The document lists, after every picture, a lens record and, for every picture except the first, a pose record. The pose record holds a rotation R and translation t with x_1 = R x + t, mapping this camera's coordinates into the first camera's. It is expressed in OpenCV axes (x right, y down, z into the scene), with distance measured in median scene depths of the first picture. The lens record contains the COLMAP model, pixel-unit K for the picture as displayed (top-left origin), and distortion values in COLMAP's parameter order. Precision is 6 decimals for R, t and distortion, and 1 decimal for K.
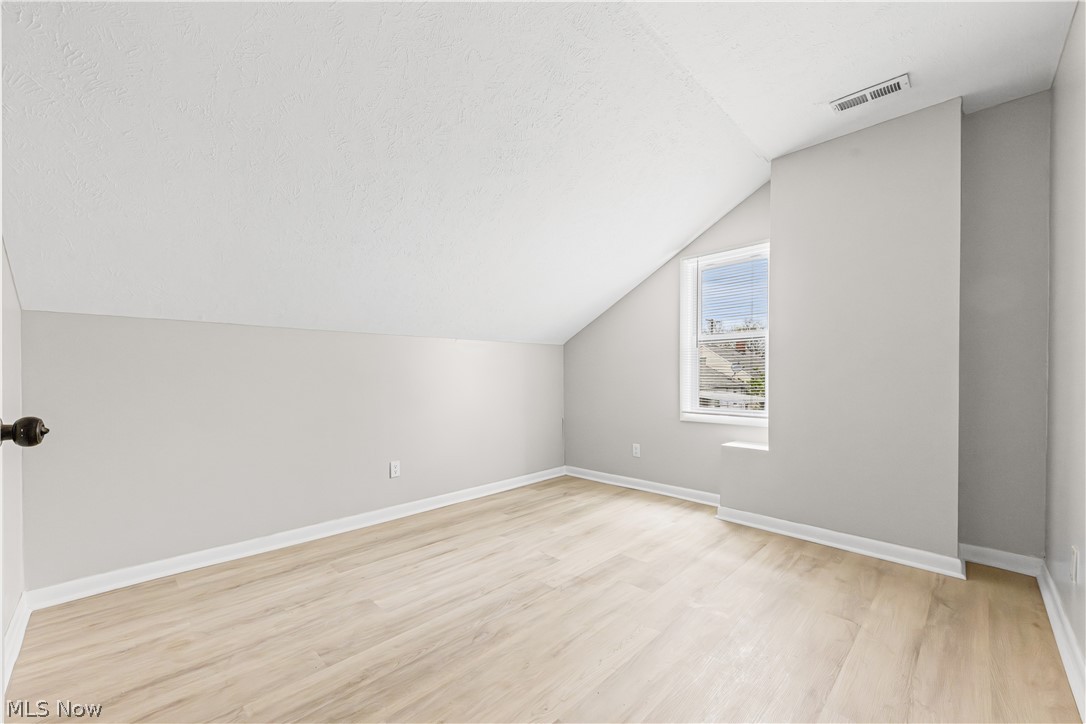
lens RADIAL K [[436.8, 0, 532.0], [0, 436.8, 377.3], [0, 0, 1]] dist [0.017082, -0.006473]
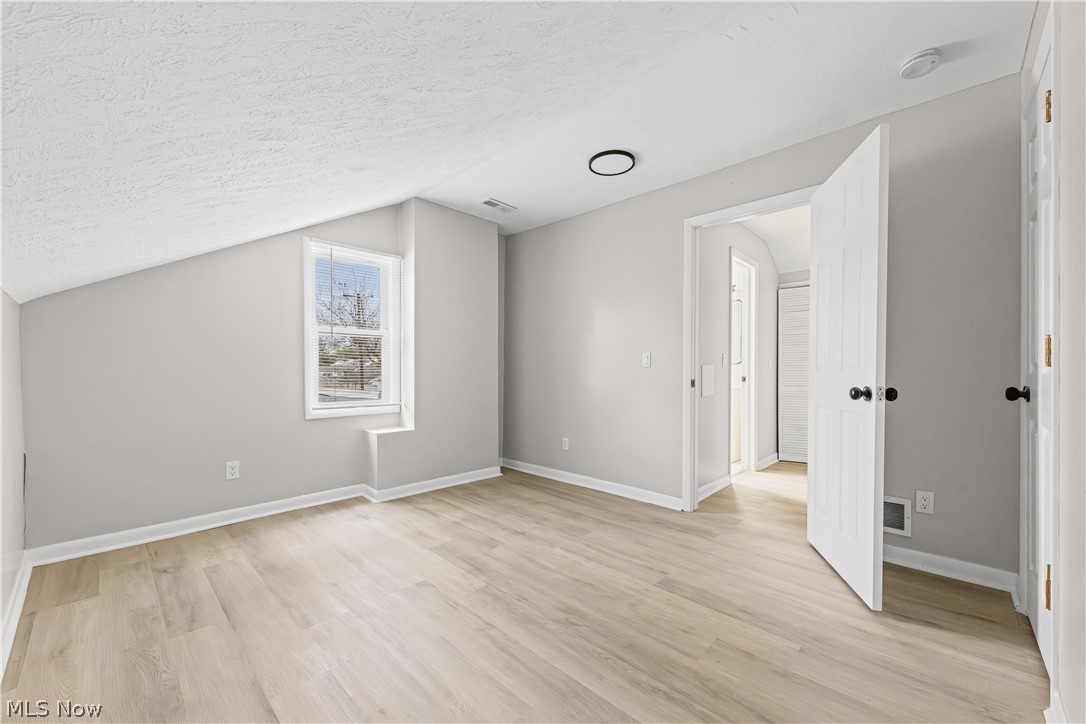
lens RADIAL K [[436.8, 0, 541.6], [0, 436.8, 369.7], [0, 0, 1]] dist [0.017082, -0.006473]
pose [[-0.055321, 0.003908, 0.998461, -0.892269], [0.001452, 0.999992, -0.003833, 0.002493], [-0.998468, 0.001238, -0.055326, 0.884589]]
